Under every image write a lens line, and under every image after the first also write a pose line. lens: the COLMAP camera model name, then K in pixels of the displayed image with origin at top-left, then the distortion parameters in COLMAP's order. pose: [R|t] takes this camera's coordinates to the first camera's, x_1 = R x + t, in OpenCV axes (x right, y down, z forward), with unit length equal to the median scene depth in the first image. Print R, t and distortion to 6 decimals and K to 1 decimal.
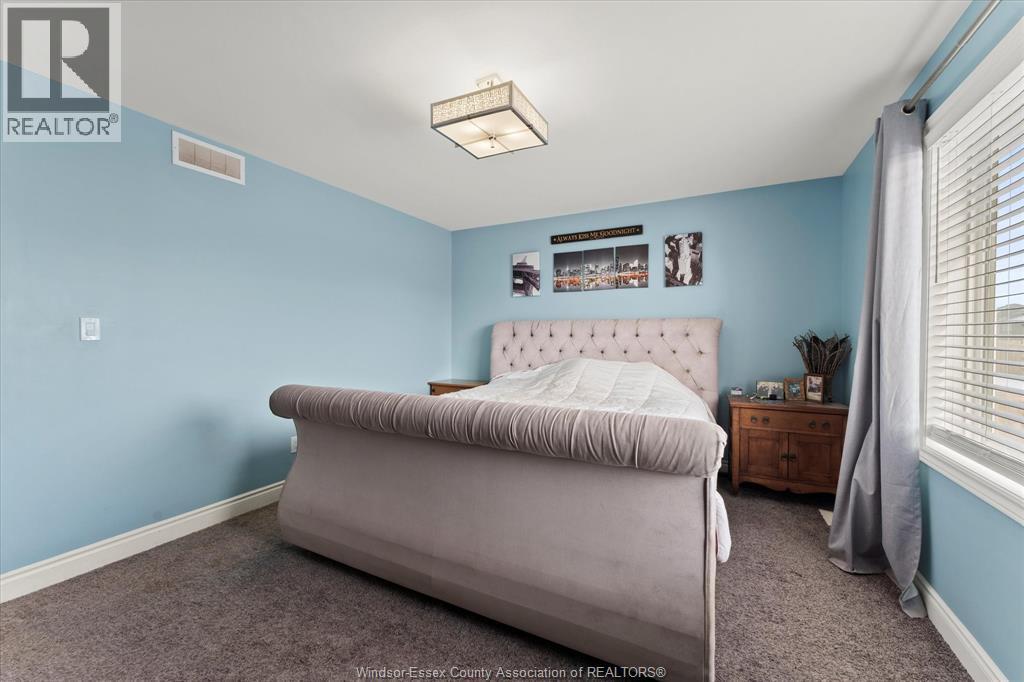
lens RADIAL K [[406.9, 0, 510.7], [0, 406.9, 327.7], [0, 0, 1]] dist [-0.000355, -0.000050]
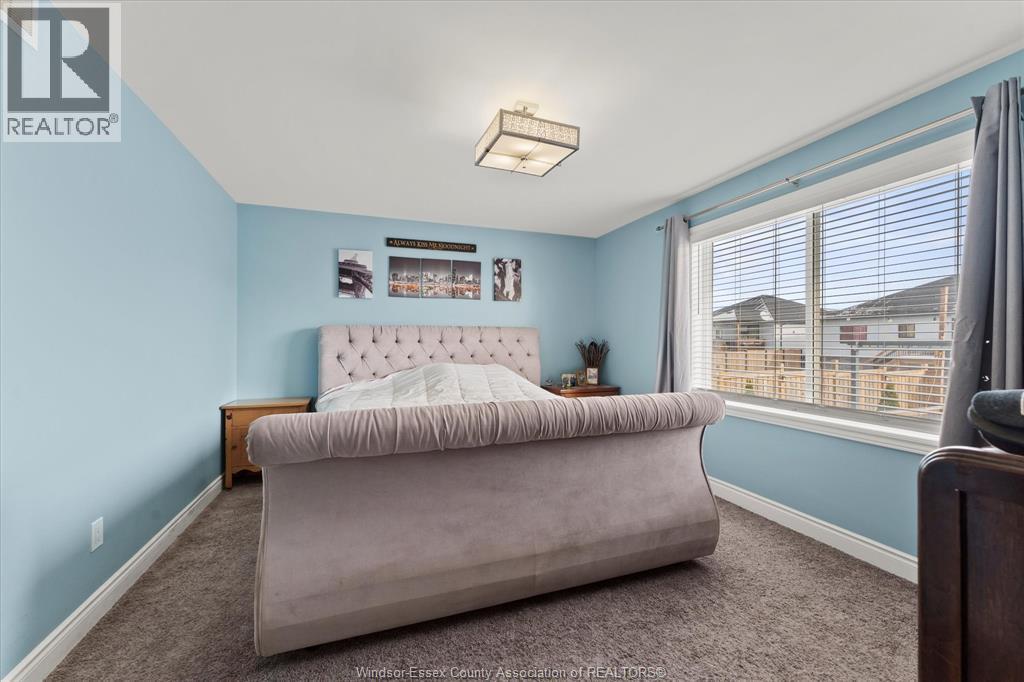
lens RADIAL K [[406.9, 0, 510.7], [0, 406.9, 327.7], [0, 0, 1]] dist [-0.000355, -0.000050]
pose [[0.679460, 0.023885, 0.733324, -0.437590], [-0.012702, 0.999703, -0.020792, 0.003330], [-0.733603, 0.004813, 0.679561, 0.149564]]
